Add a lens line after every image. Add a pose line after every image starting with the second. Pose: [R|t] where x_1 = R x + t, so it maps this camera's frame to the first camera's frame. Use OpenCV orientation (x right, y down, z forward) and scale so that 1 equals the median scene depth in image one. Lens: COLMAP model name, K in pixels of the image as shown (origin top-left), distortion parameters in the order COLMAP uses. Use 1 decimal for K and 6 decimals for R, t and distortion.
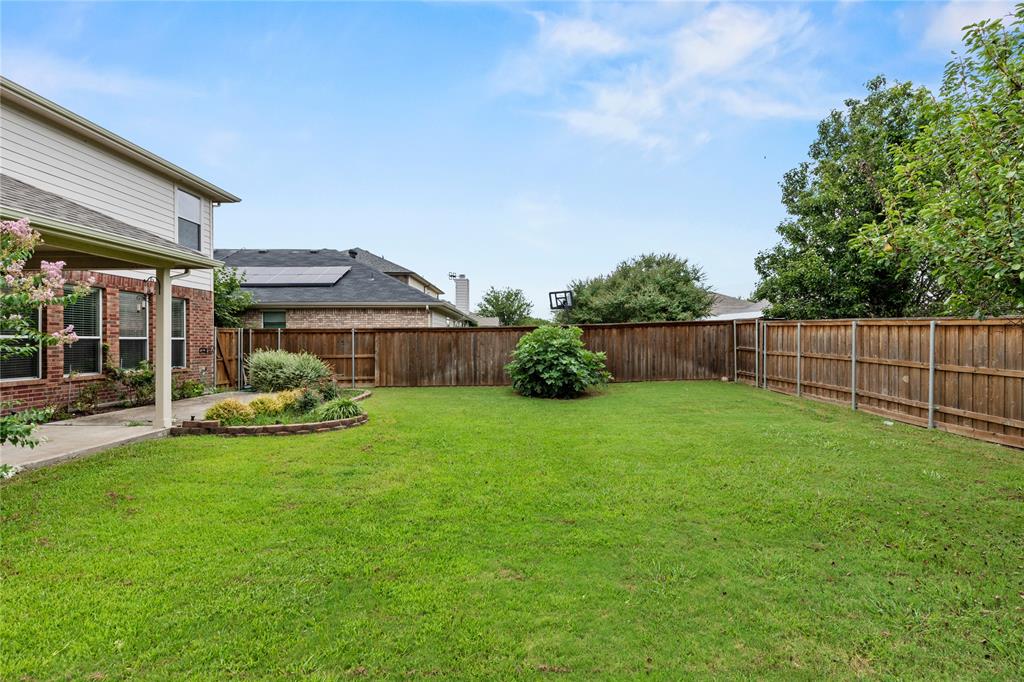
lens RADIAL K [[460.5, 0, 511.5], [0, 460.5, 340.5], [0, 0, 1]] dist [0.012343, -0.000385]
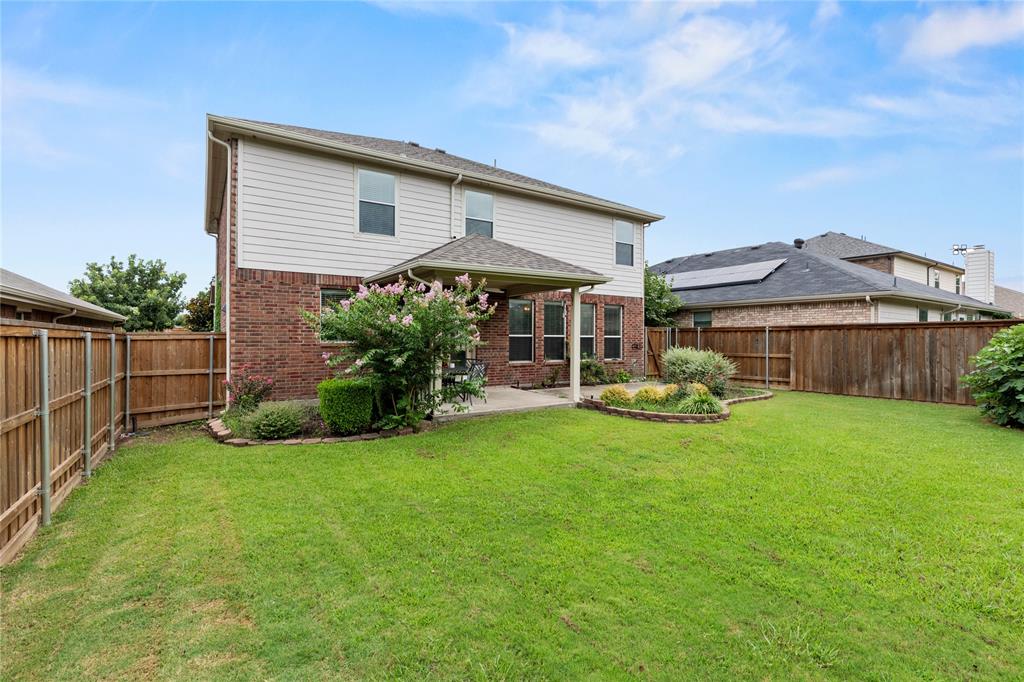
lens RADIAL K [[460.5, 0, 512.2], [0, 460.5, 338.5], [0, 0, 1]] dist [0.012343, -0.000385]
pose [[0.567263, 0.006267, -0.823513, 0.151403], [-0.004098, 0.999980, 0.004787, -0.003508], [0.823527, 0.000660, 0.567277, 0.032460]]
